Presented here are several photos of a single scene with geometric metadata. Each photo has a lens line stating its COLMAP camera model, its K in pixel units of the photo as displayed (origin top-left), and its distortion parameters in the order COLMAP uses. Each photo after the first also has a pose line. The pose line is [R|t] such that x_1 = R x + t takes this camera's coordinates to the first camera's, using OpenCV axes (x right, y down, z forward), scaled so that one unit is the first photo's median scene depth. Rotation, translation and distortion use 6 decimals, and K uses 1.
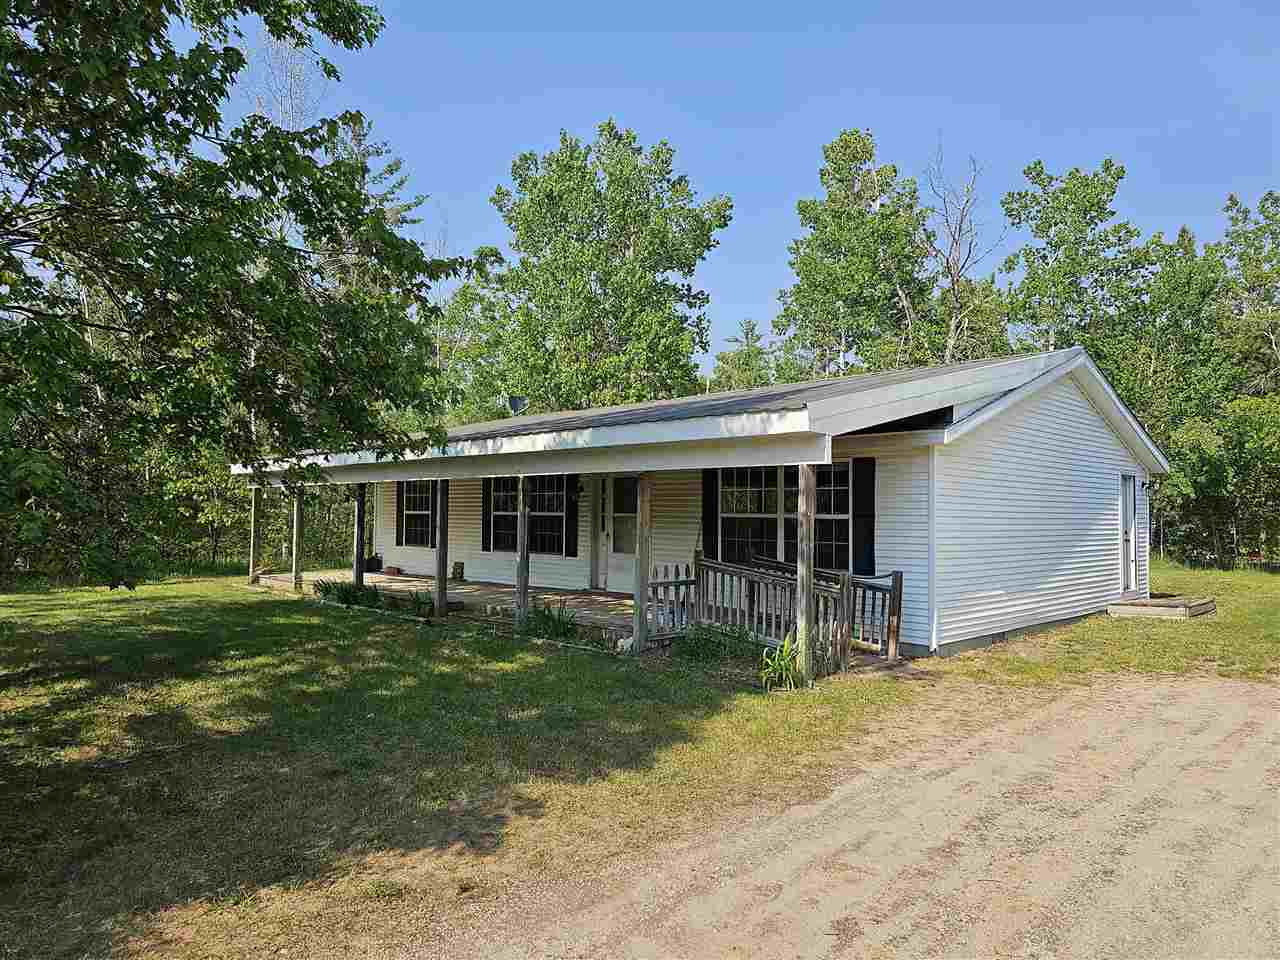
lens RADIAL K [[850.1, 0, 637.4], [0, 850.1, 487.8], [0, 0, 1]] dist [0.067073, -0.057770]
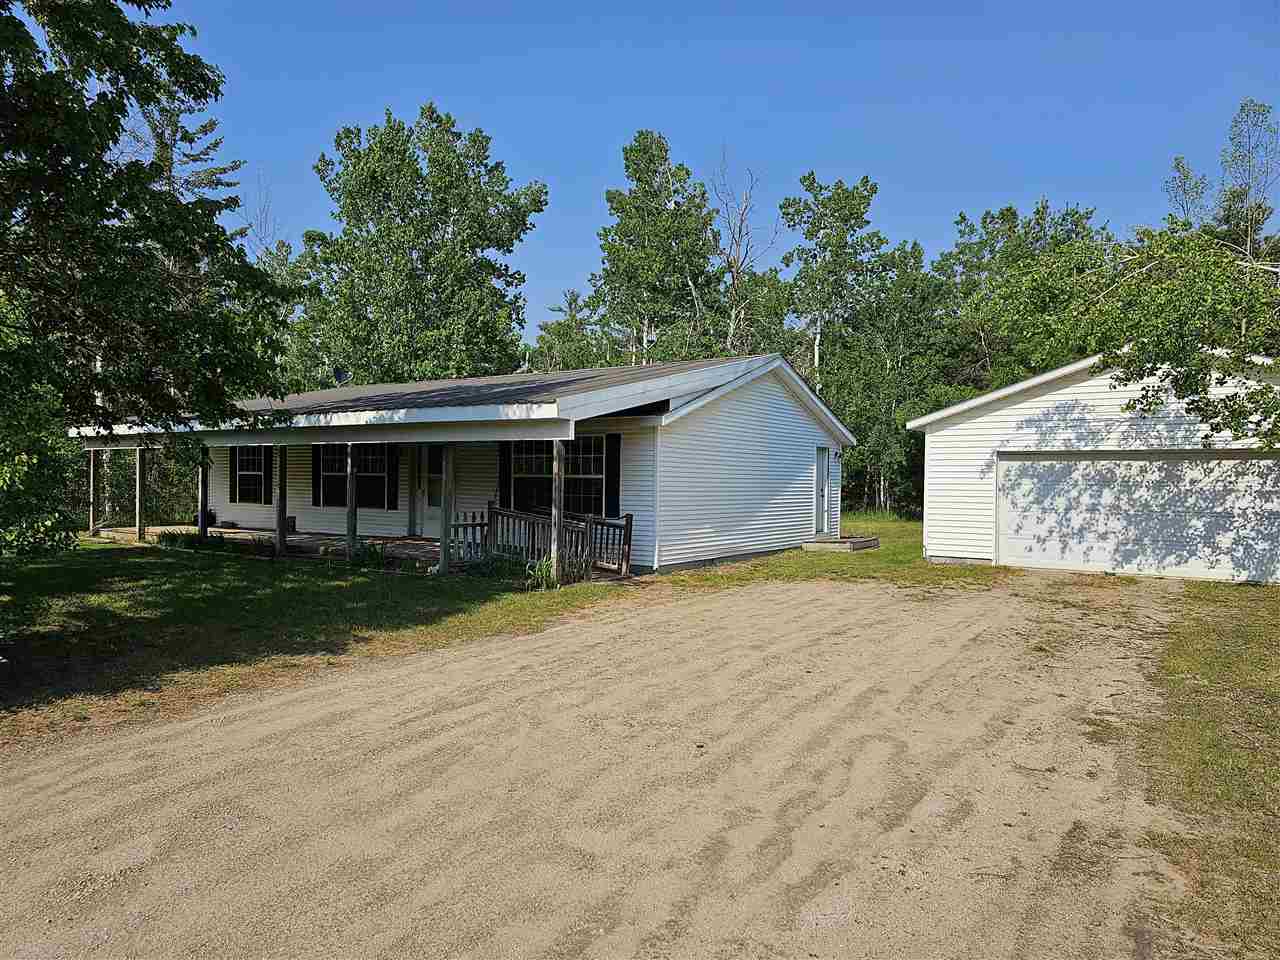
lens RADIAL K [[867.9, 0, 637.7], [0, 867.9, 487.0], [0, 0, 1]] dist [0.079733, -0.101701]
pose [[0.981579, 0.000158, 0.191059, 0.026096], [-0.007941, 0.999169, 0.039970, -0.003668], [-0.190894, -0.040751, 0.980764, -0.271277]]
